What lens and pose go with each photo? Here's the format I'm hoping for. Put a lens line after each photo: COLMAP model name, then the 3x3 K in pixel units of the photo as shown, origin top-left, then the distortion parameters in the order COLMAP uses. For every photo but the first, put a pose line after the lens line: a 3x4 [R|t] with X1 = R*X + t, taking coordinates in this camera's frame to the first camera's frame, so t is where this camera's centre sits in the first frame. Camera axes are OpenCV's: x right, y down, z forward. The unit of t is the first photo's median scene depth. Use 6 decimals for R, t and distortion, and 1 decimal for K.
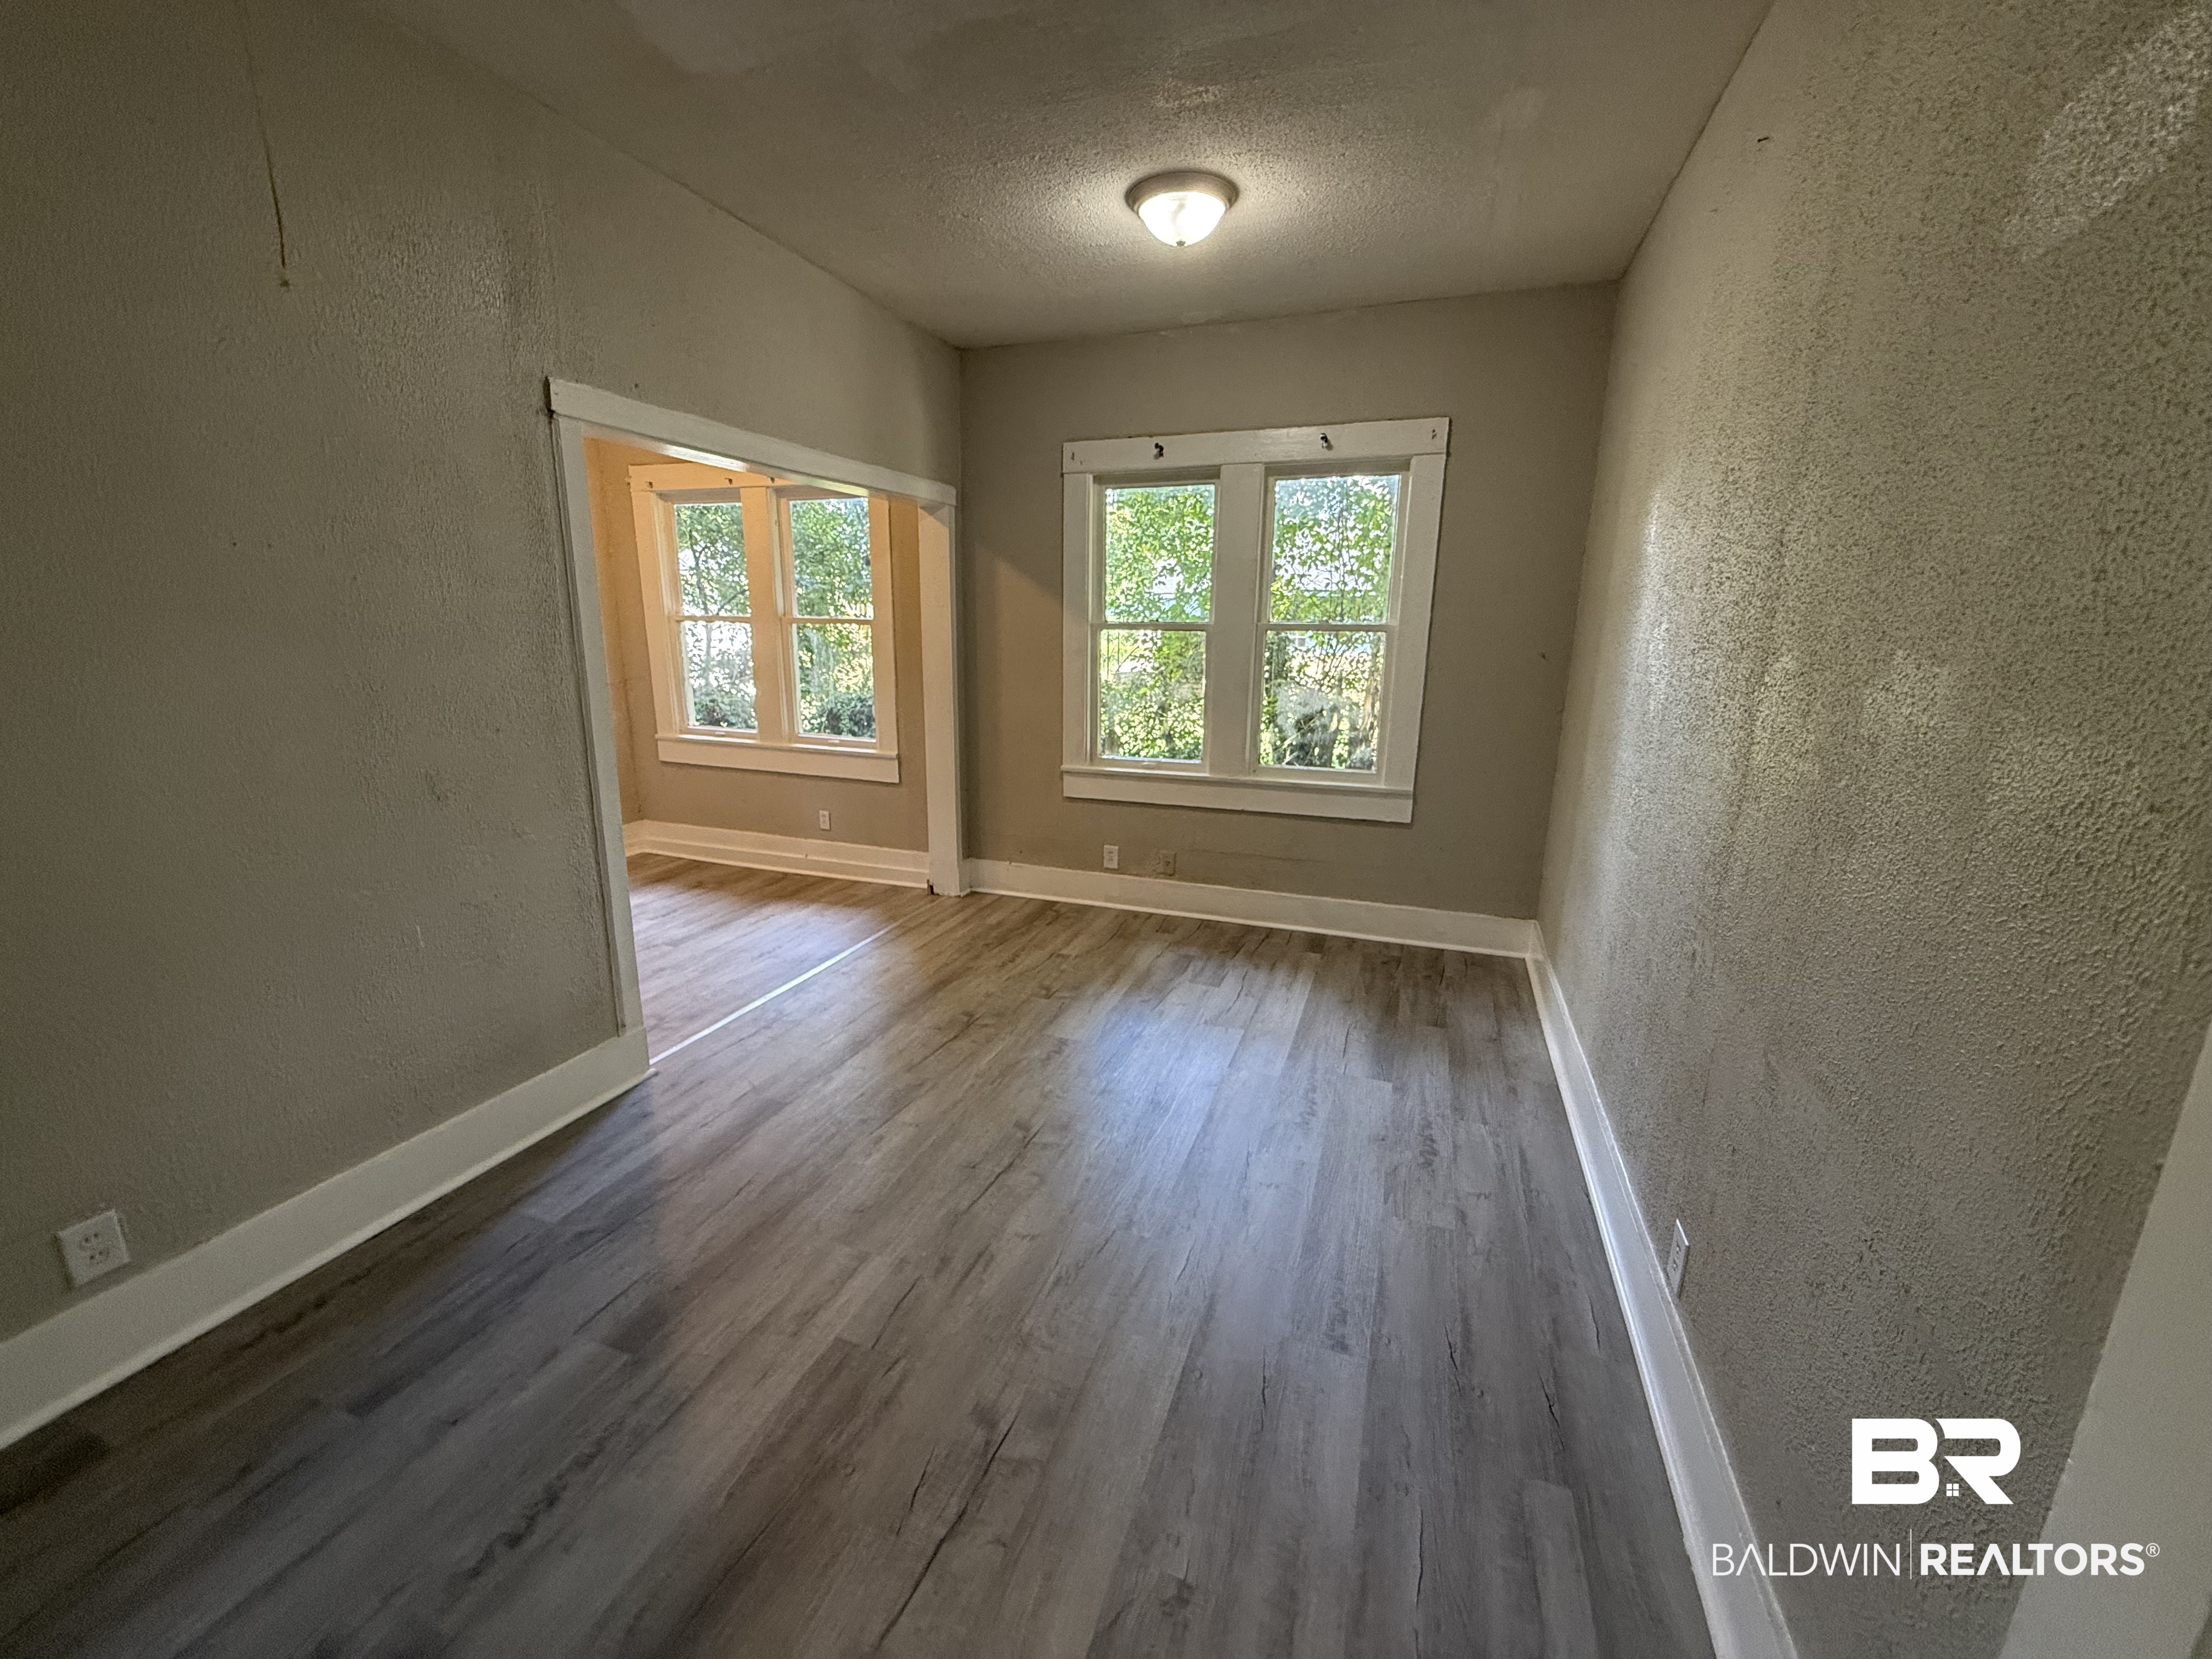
lens RADIAL K [[879.1, 0, 1101.4], [0, 879.1, 823.6], [0, 0, 1]] dist [-0.002931, 0.000176]
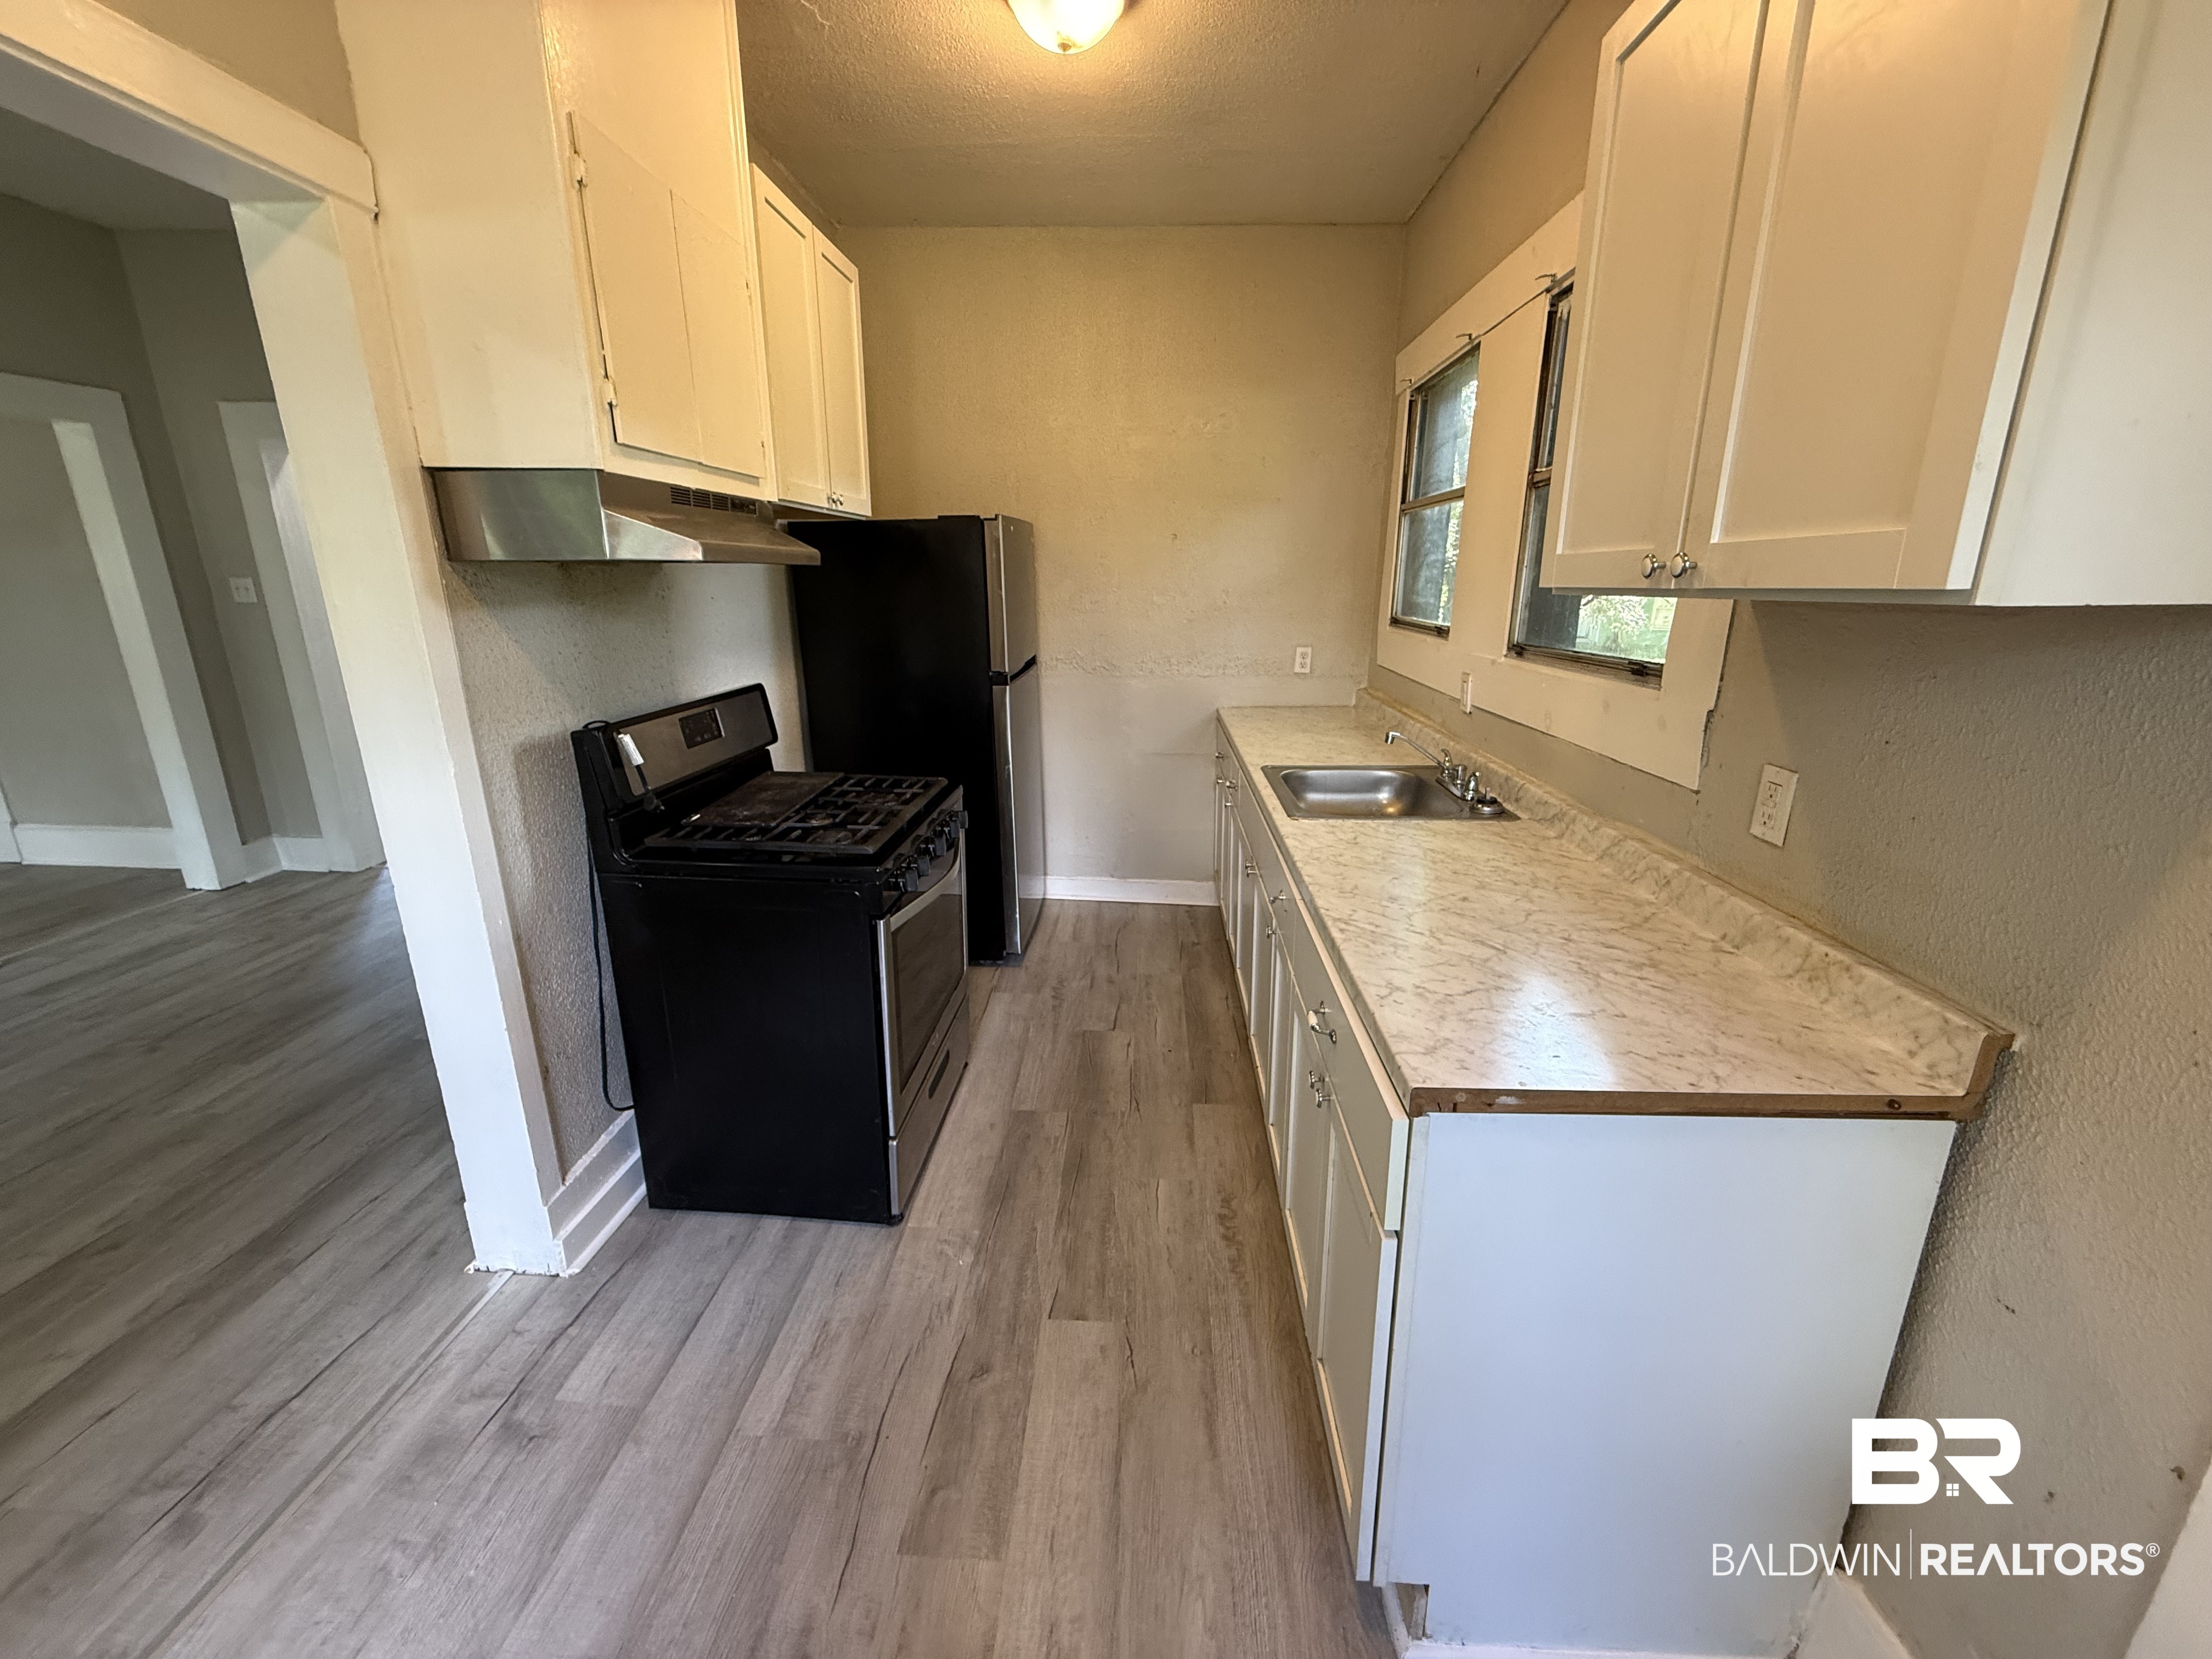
lens RADIAL K [[879.1, 0, 1101.4], [0, 879.1, 823.6], [0, 0, 1]] dist [-0.002931, 0.000176]
pose [[-0.956298, 0.063347, -0.285451, -0.735128], [-0.081727, 0.879432, 0.468956, -0.321505], [0.280742, 0.471790, -0.835822, 1.413077]]
